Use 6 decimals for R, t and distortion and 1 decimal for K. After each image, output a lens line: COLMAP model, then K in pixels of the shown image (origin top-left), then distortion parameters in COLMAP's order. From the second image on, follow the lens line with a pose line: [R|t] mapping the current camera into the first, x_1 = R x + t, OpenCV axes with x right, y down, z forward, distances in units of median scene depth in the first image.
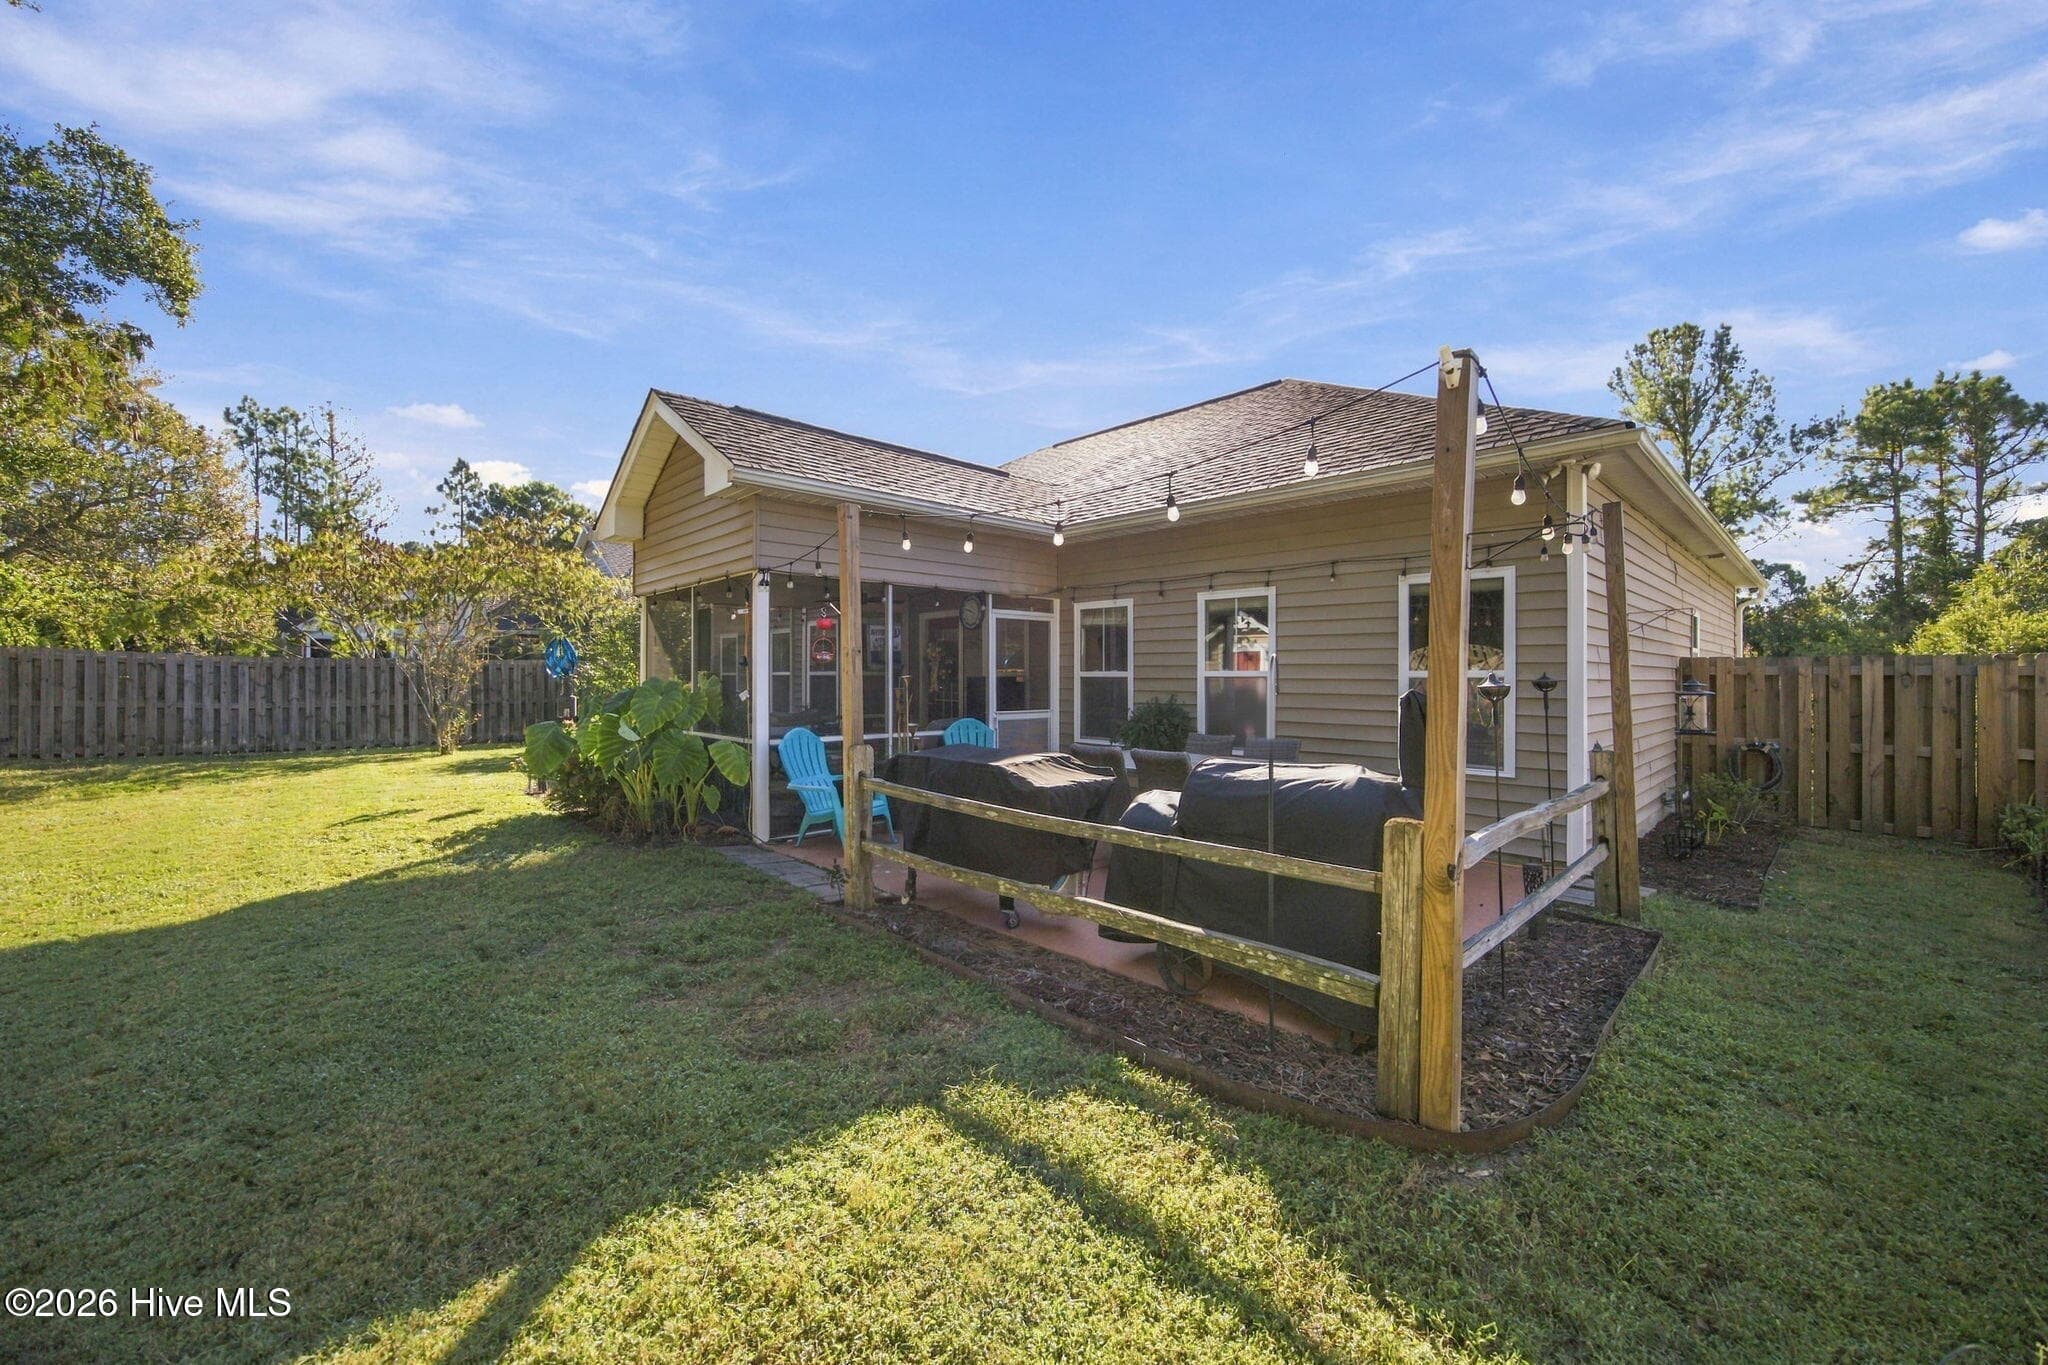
lens RADIAL K [[794.1, 0, 1006.1], [0, 794.1, 676.0], [0, 0, 1]] dist [-0.001725, 0.000560]
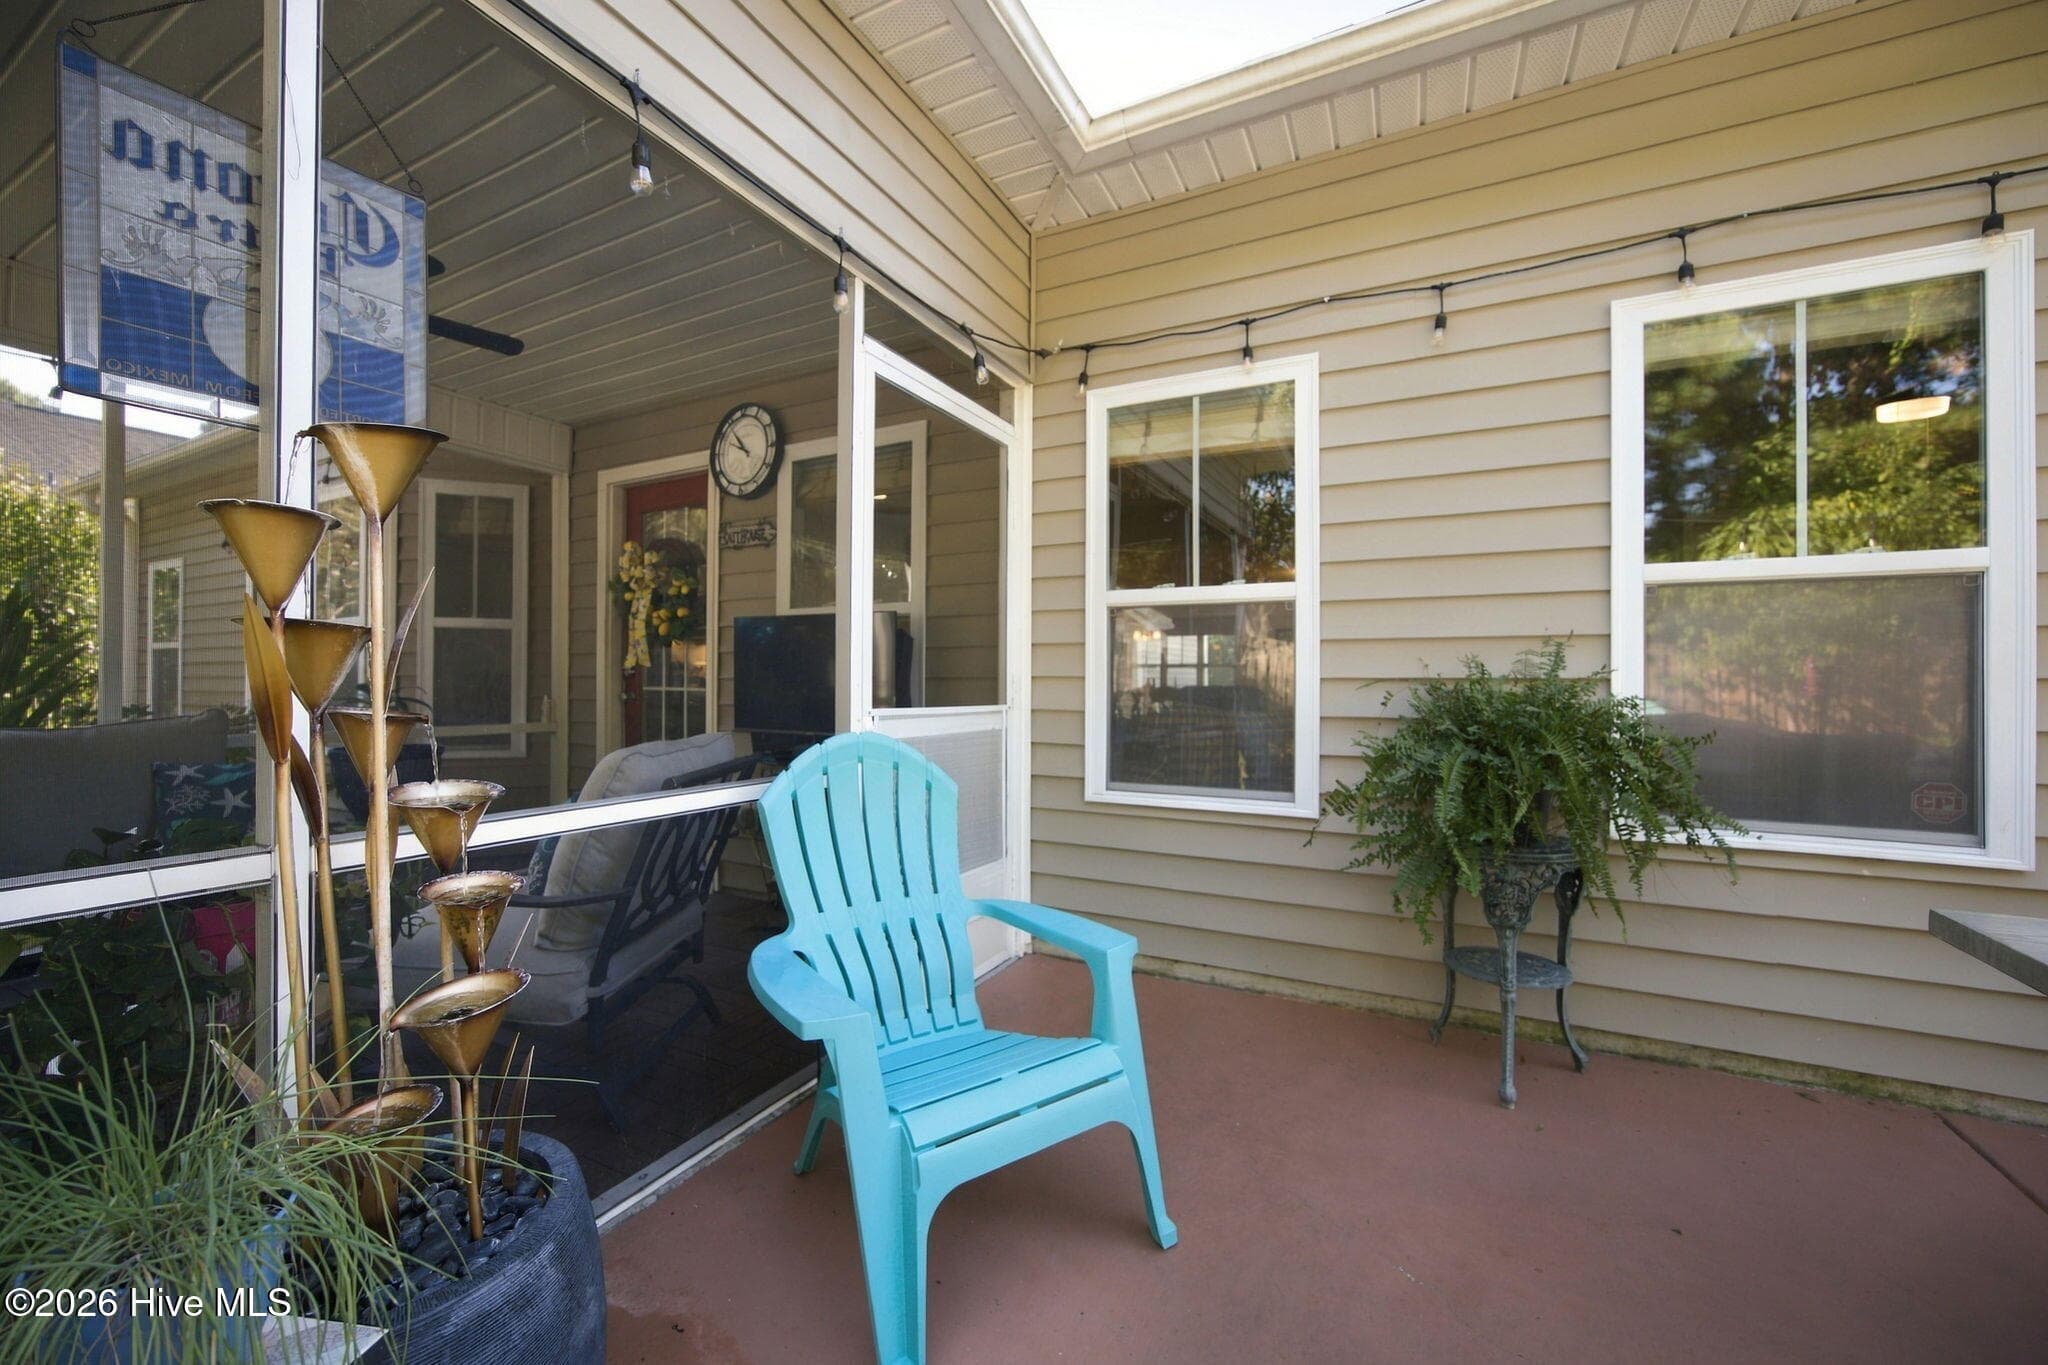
lens RADIAL K [[794.1, 0, 1006.1], [0, 794.1, 676.0], [0, 0, 1]] dist [-0.001725, 0.000560]
pose [[0.944406, 0.011841, 0.328569, -0.024516], [-0.009479, 0.999916, -0.008792, 0.014402], [-0.328646, 0.005189, 0.944439, 0.297367]]
